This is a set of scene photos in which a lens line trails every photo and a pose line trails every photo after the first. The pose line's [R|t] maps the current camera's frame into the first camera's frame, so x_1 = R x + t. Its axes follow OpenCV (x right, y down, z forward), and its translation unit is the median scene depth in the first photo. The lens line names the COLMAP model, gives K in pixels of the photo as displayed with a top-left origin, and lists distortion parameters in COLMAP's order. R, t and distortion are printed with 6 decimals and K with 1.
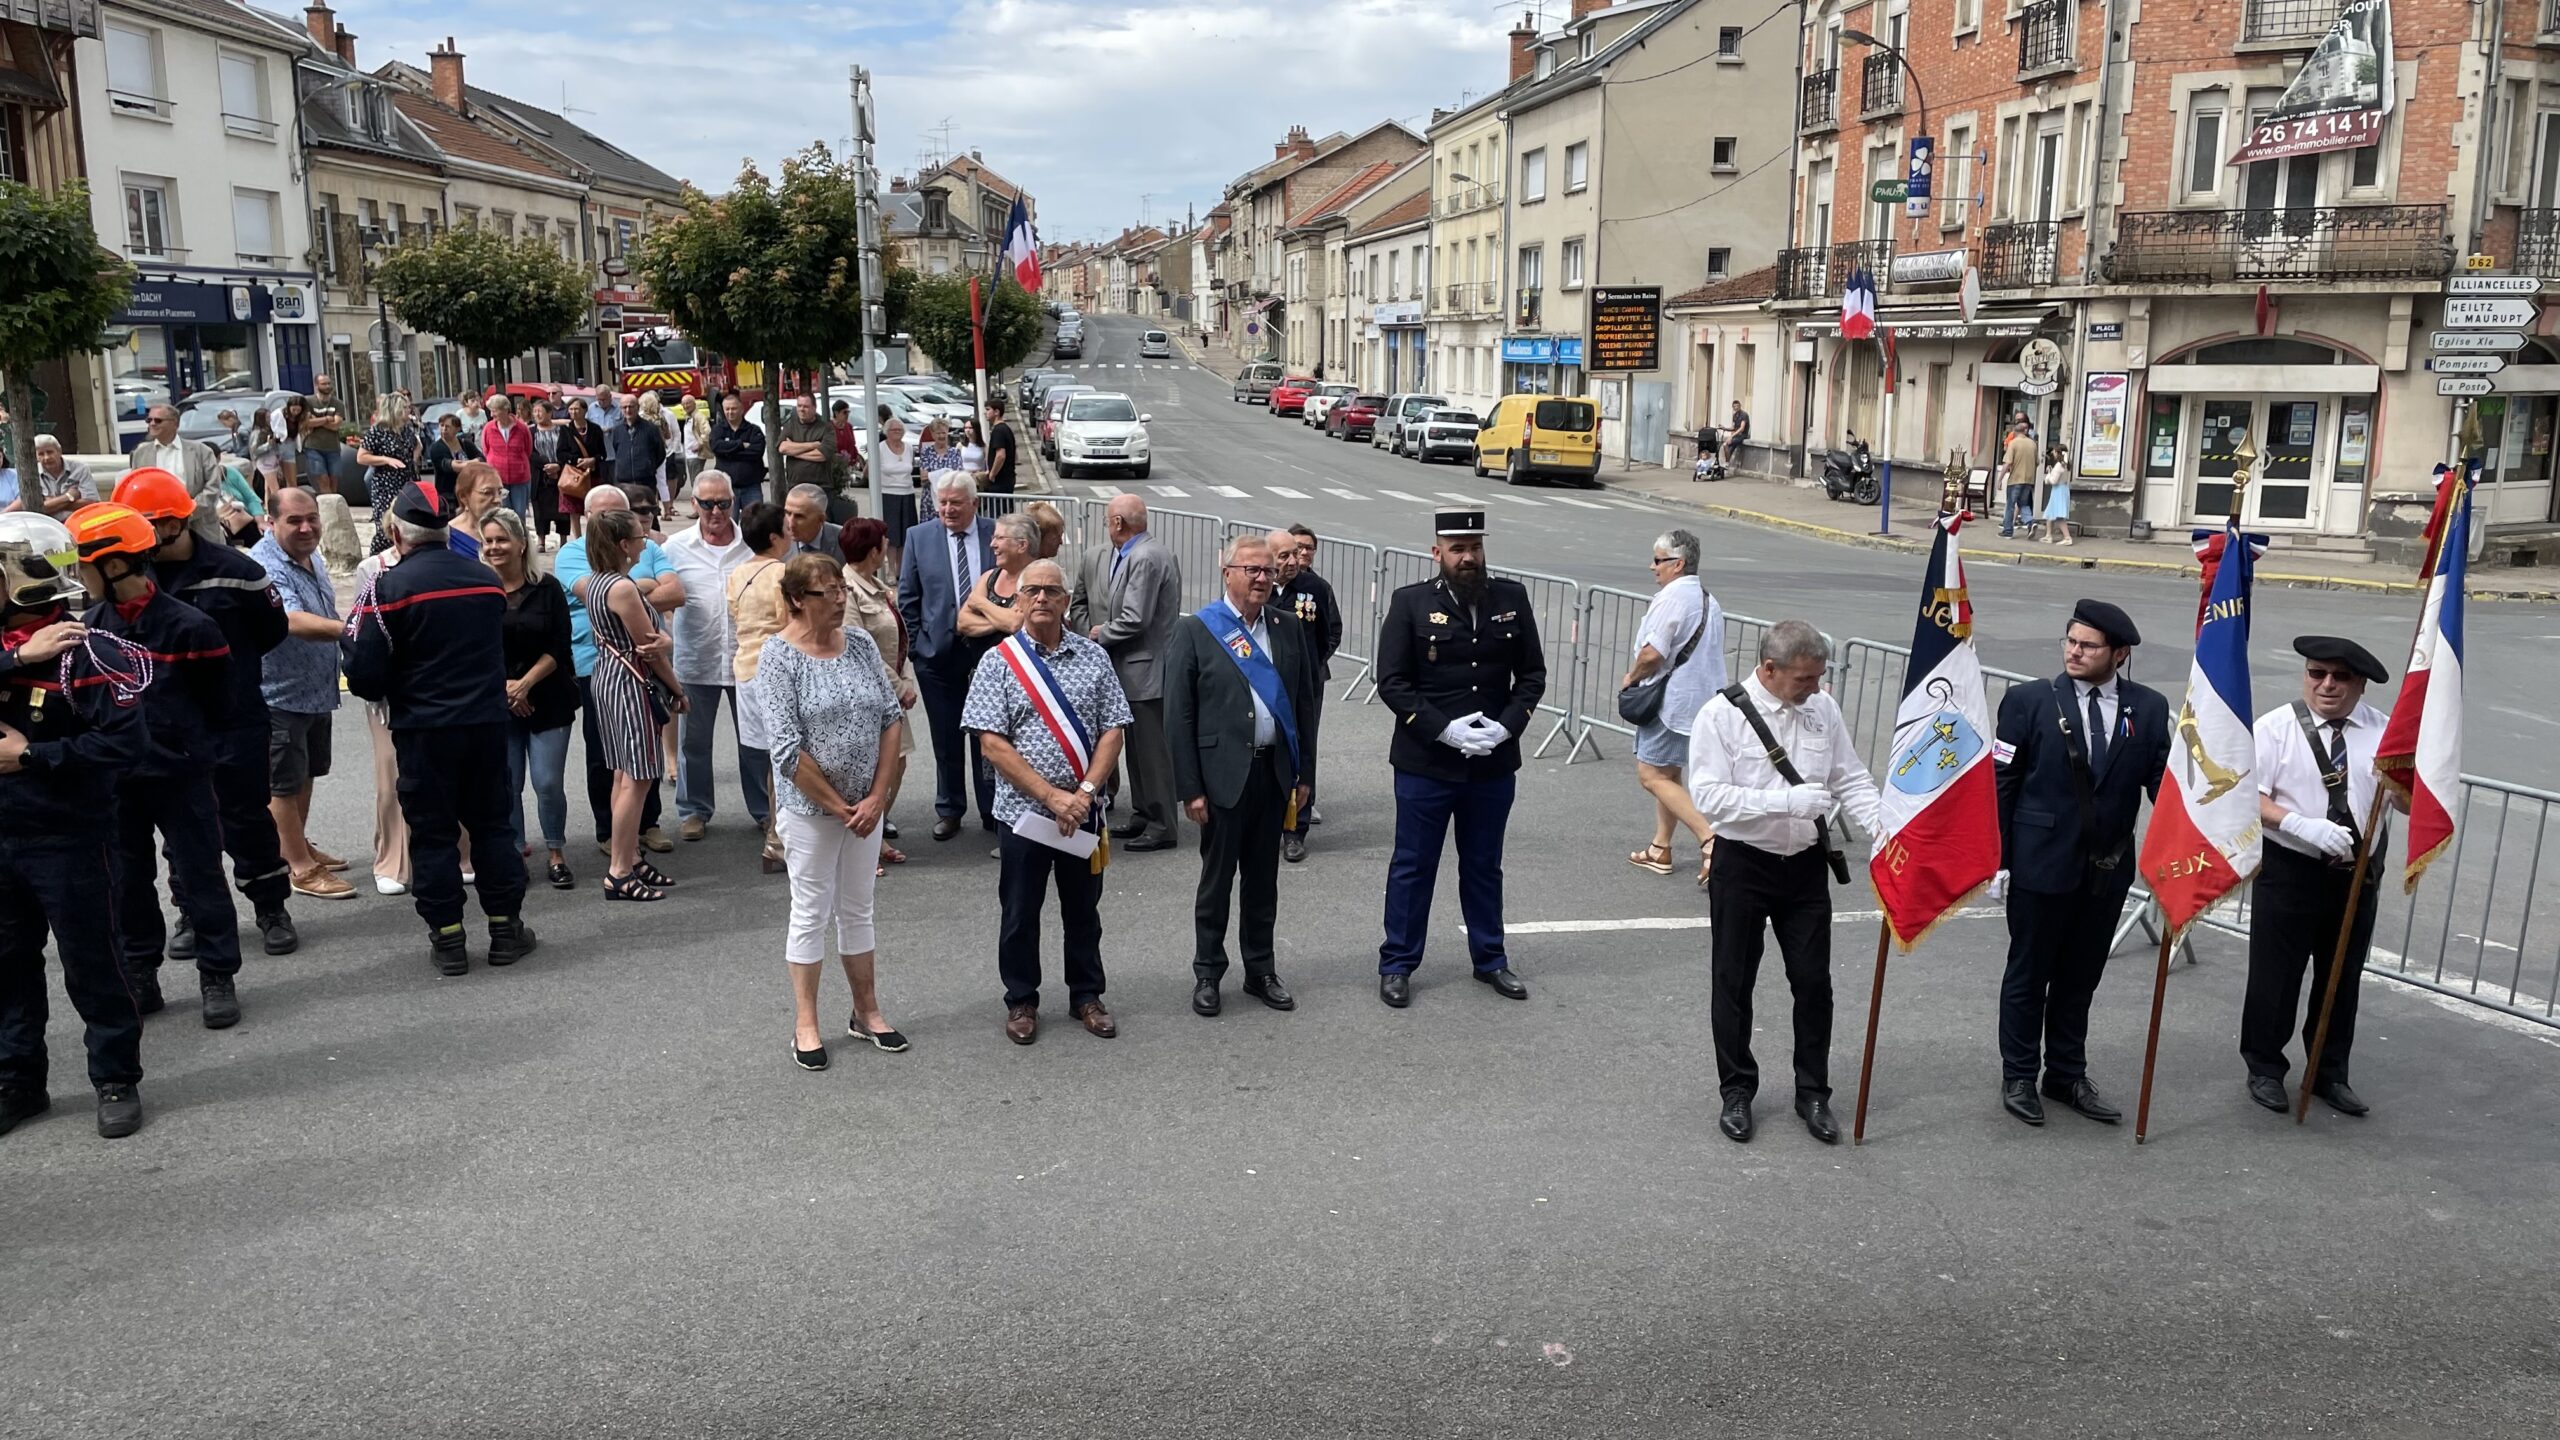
lens RADIAL K [[1925.9, 0, 1276.5], [0, 1925.9, 712.5], [0, 0, 1]] dist [0.098039, -0.123463]
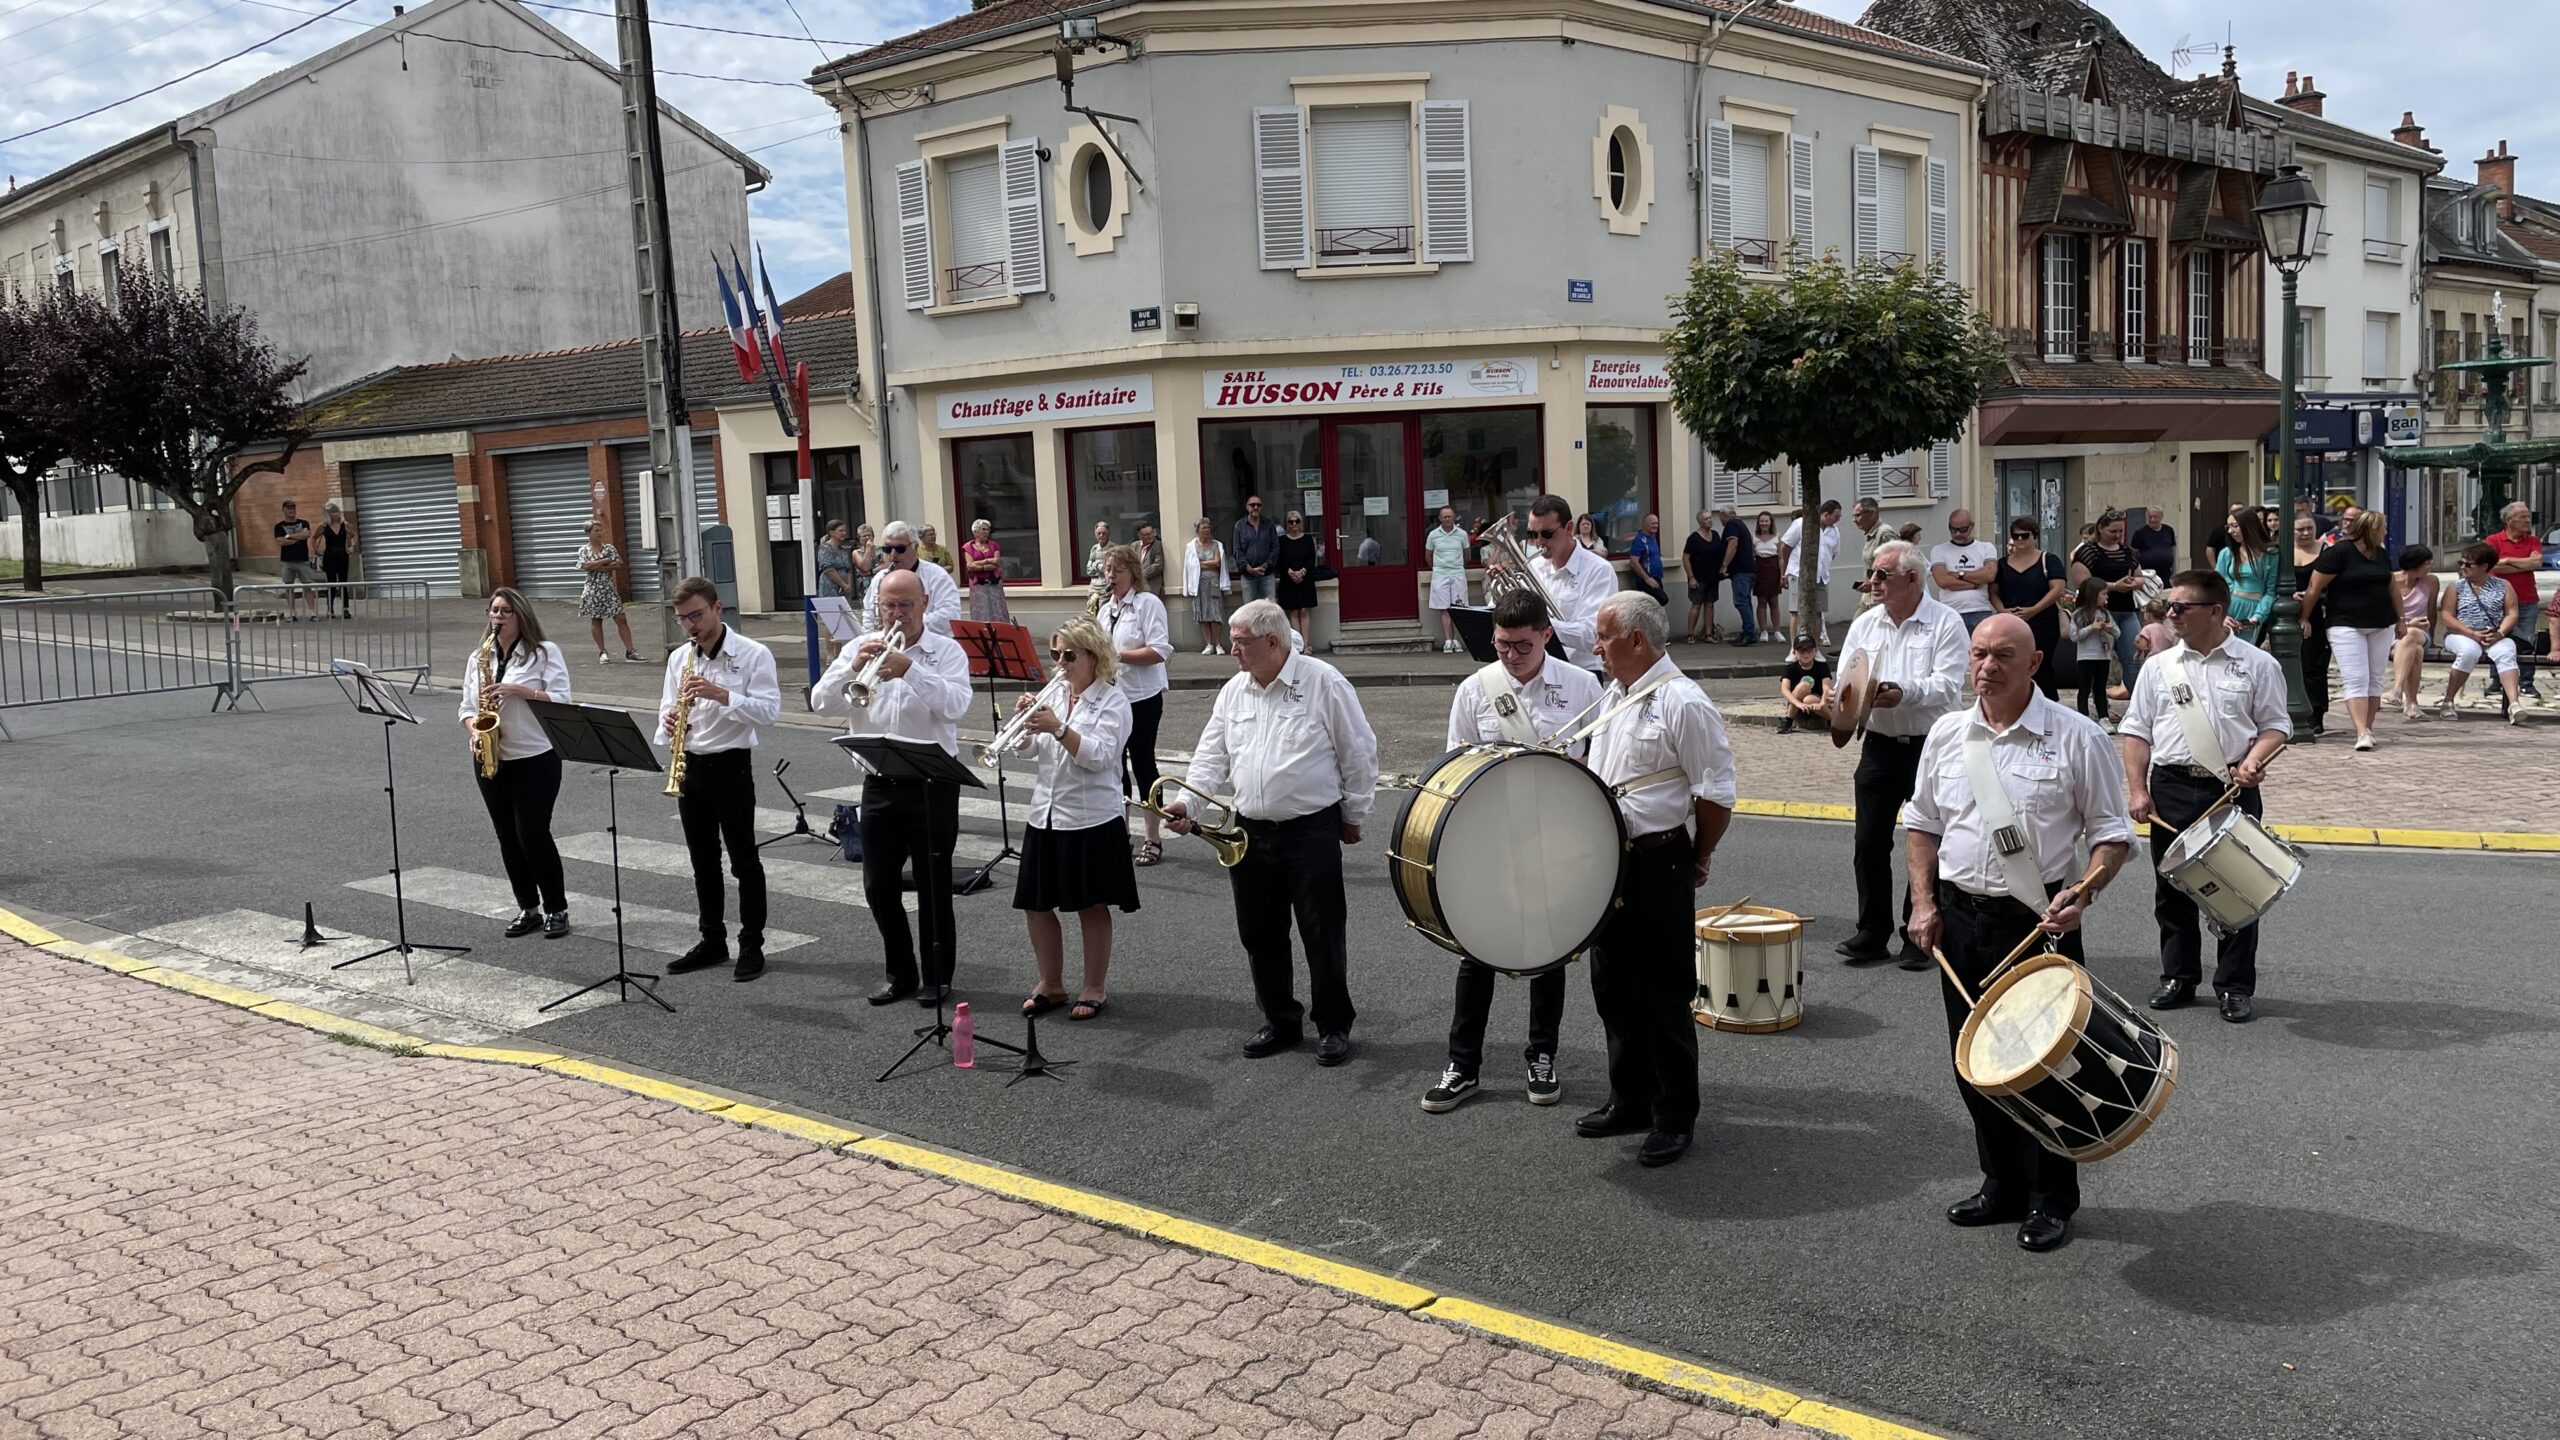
lens RADIAL K [[1925.9, 0, 1307.5], [0, 1925.9, 701.0], [0, 0, 1]] dist [0.098039, -0.123463]
pose [[0.667326, 0.042157, -0.743571, -0.145606], [-0.096688, 0.994851, -0.030370, 0.009026], [0.738462, 0.092161, 0.667967, -0.036829]]
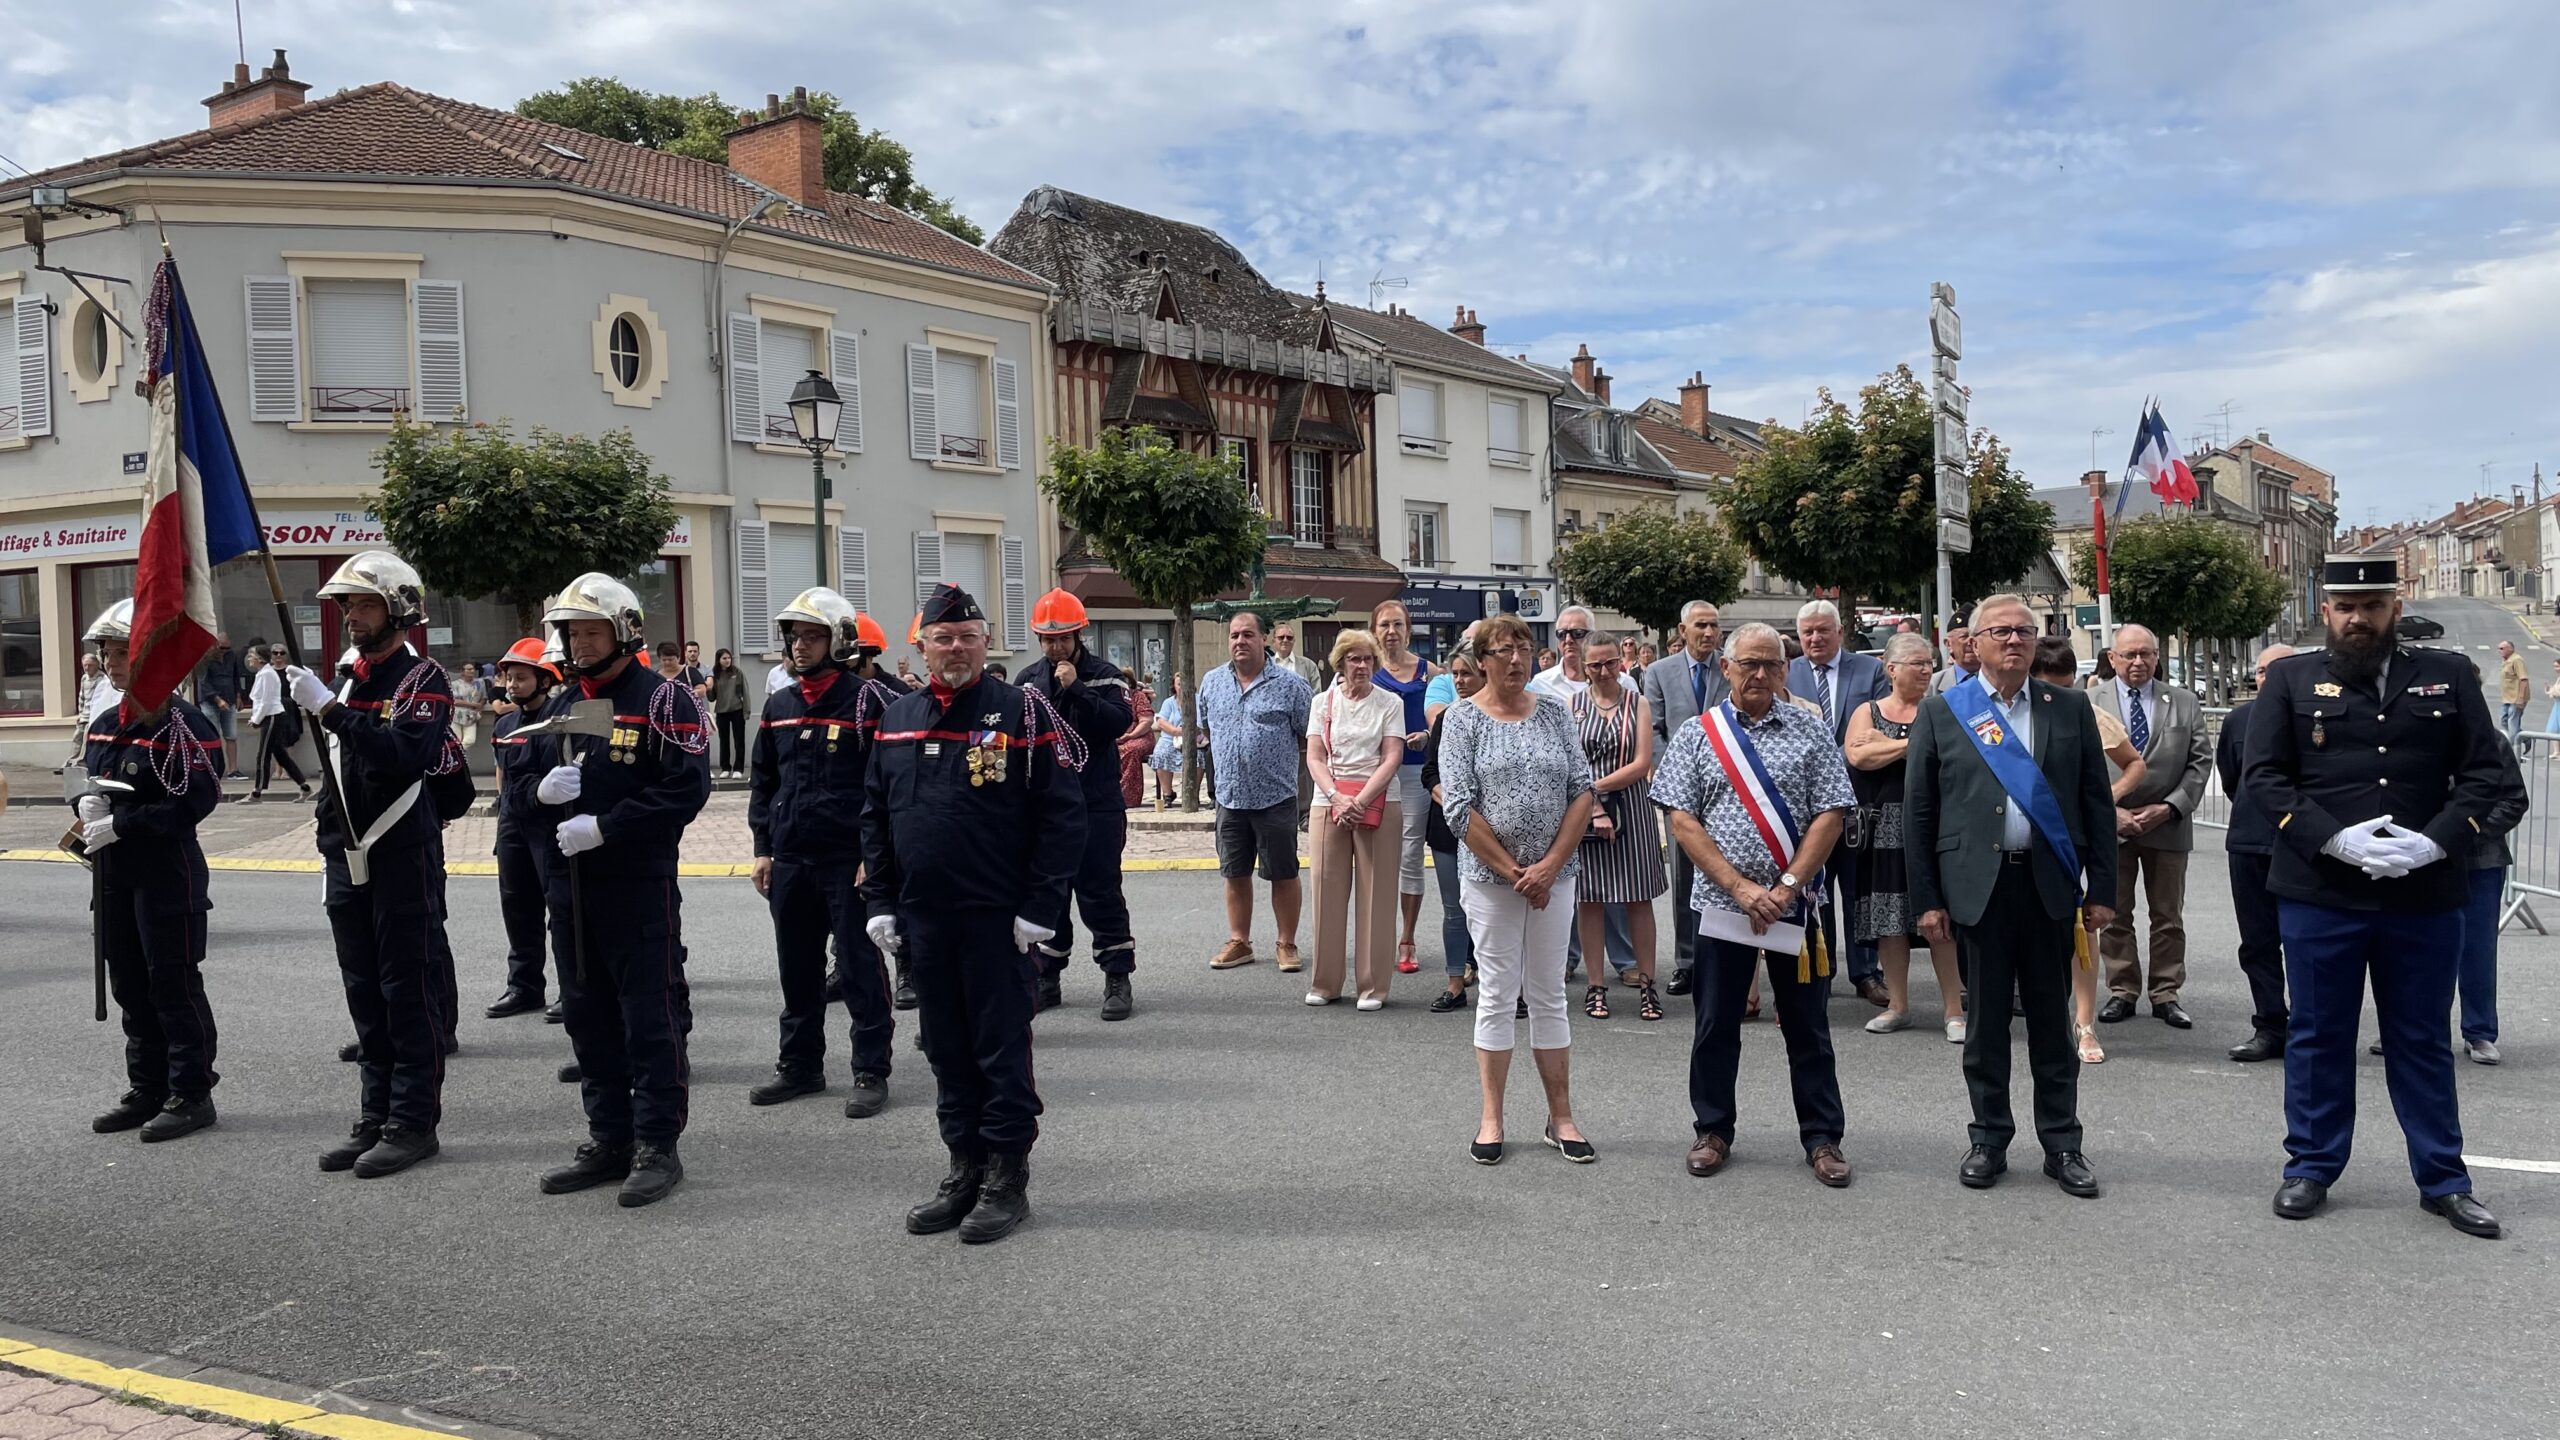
lens RADIAL K [[1925.9, 0, 1291.0], [0, 1925.9, 698.9], [0, 0, 1]] dist [0.098039, -0.123463]
pose [[0.815165, -0.019915, -0.578887, 0.034301], [-0.075673, 0.987182, -0.140521, 0.015283], [0.574265, 0.158353, 0.803209, 0.024853]]
